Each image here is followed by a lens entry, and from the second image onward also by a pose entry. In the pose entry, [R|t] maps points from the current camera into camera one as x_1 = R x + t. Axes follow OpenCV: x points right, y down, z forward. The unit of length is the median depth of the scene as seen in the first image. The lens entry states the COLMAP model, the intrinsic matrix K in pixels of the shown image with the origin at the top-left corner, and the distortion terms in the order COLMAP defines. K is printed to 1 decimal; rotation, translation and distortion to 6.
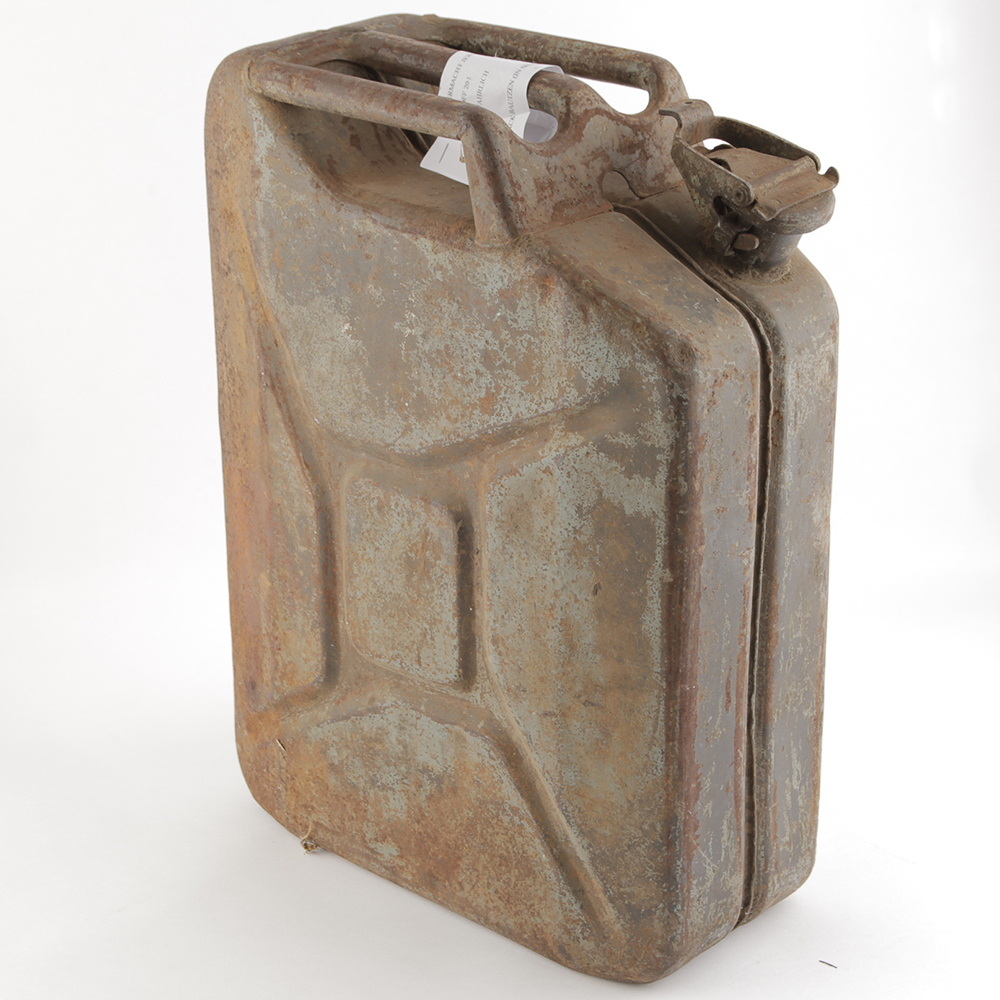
lens RADIAL K [[2307.2, 0, 500.0], [0, 2307.2, 500.0], [0, 0, 1]] dist [0.014472, -0.193637]
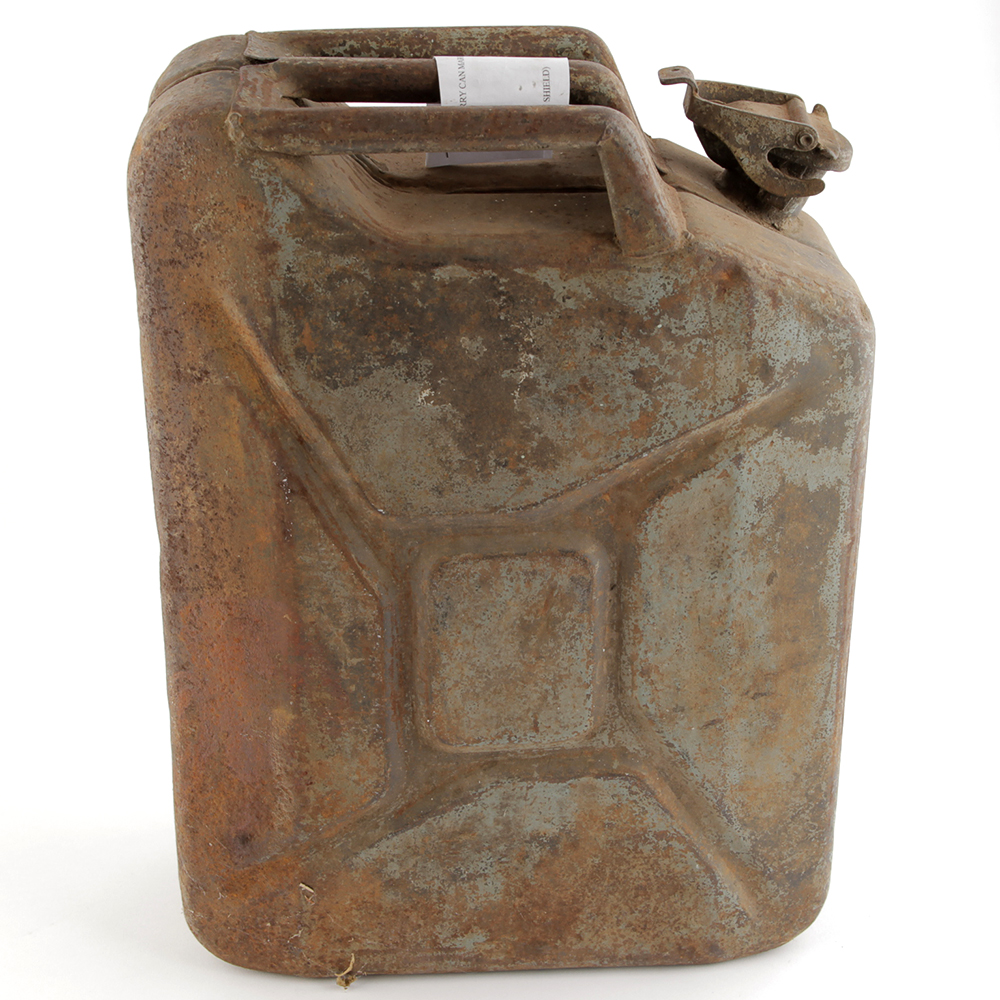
lens RADIAL K [[2031.7, 0, 500.0], [0, 2031.7, 500.0], [0, 0, 1]] dist [-0.038214, -0.137715]
pose [[0.732403, -0.309843, 0.606286, -0.515873], [0.277557, 0.948977, 0.149683, -0.142422], [-0.621730, 0.058650, 0.781032, 0.389492]]
